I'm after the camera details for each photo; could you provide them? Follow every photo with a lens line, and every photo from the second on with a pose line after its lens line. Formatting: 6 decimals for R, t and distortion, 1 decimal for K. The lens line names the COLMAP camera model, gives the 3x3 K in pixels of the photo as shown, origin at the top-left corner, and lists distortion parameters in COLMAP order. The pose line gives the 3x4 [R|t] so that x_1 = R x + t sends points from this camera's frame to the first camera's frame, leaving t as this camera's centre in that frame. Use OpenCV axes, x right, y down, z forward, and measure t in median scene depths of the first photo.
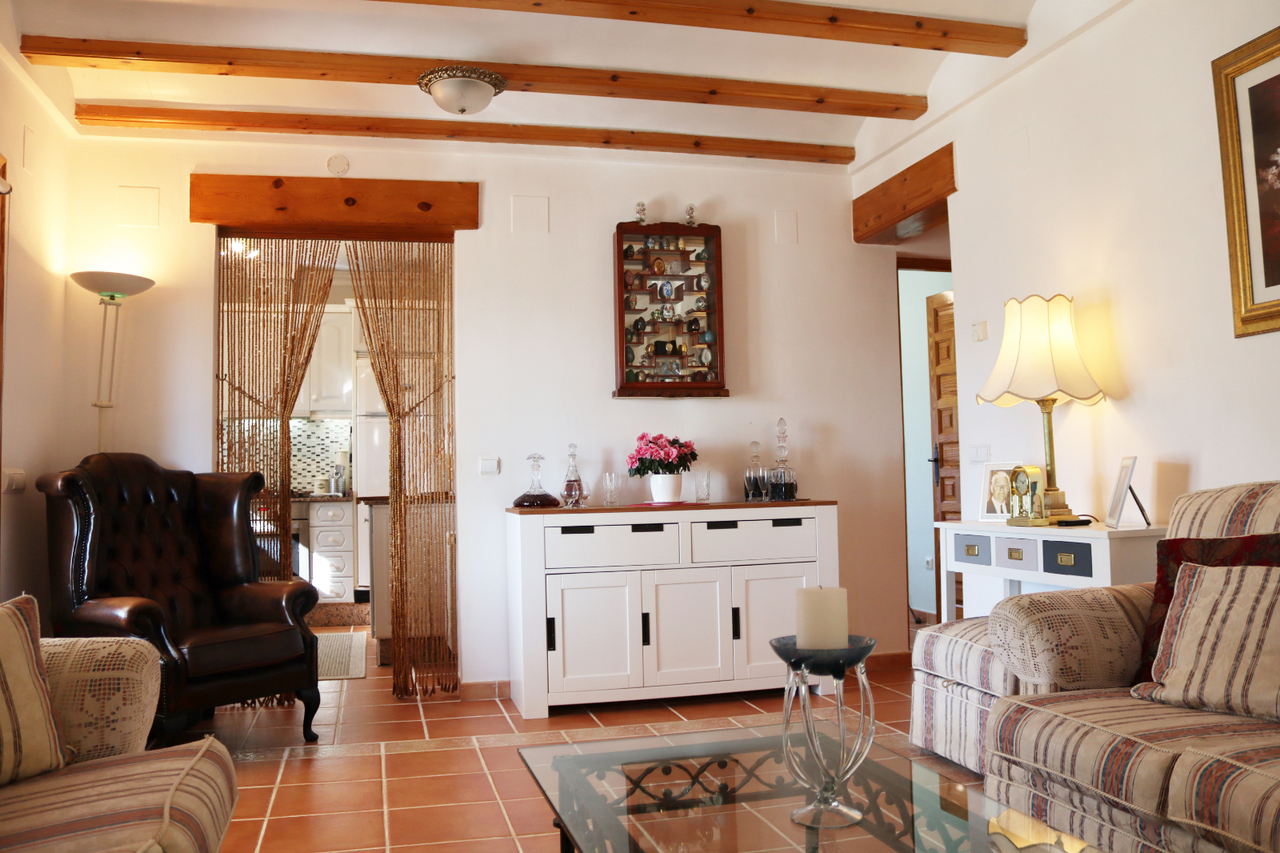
lens RADIAL K [[1061.3, 0, 650.7], [0, 1061.3, 419.2], [0, 0, 1]] dist [-0.161563, 0.131638]
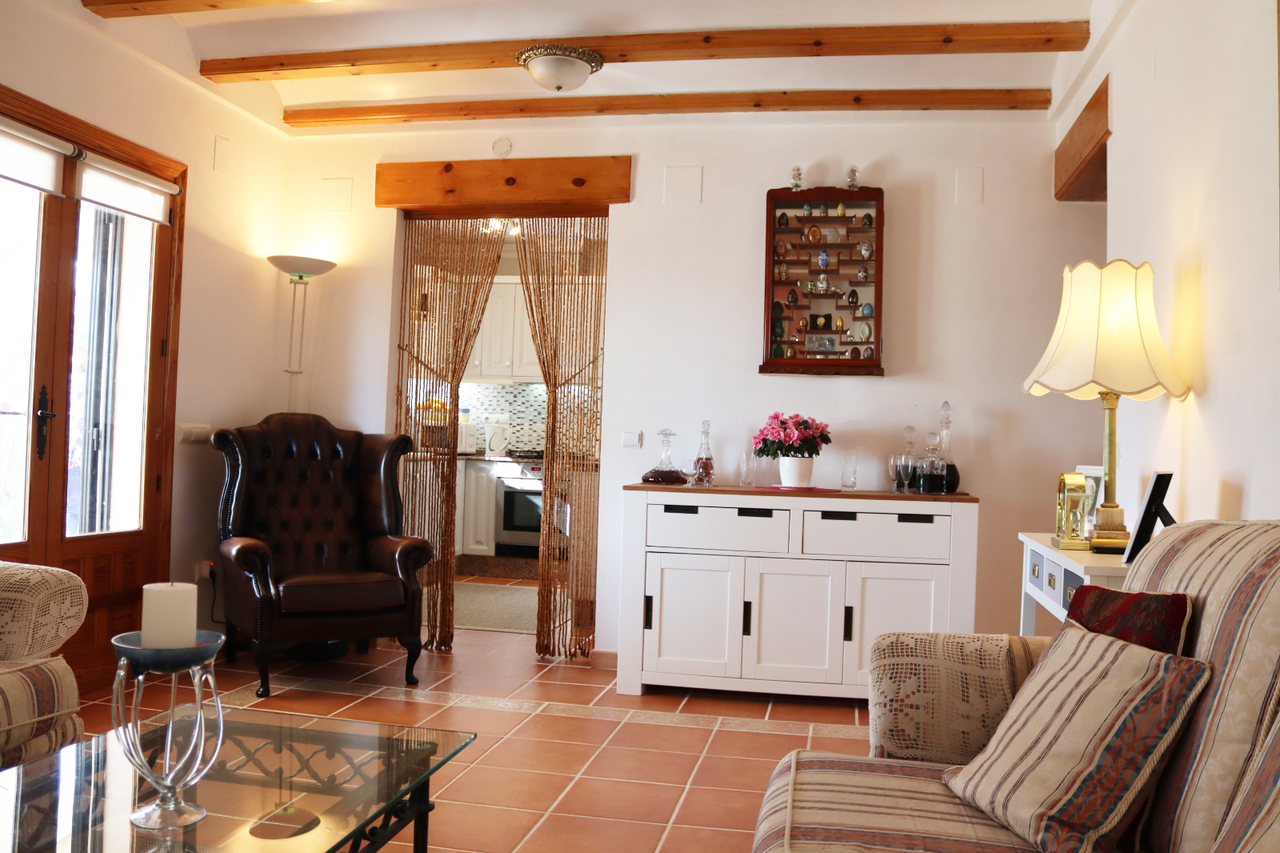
lens RADIAL K [[1061.3, 0, 640.9], [0, 1061.3, 421.5], [0, 0, 1]] dist [-0.161563, 0.131638]
pose [[0.900520, 0.042281, -0.432754, 0.302233], [-0.027546, 0.998809, 0.040266, -0.013978], [0.433941, -0.024339, 0.900612, 0.101247]]
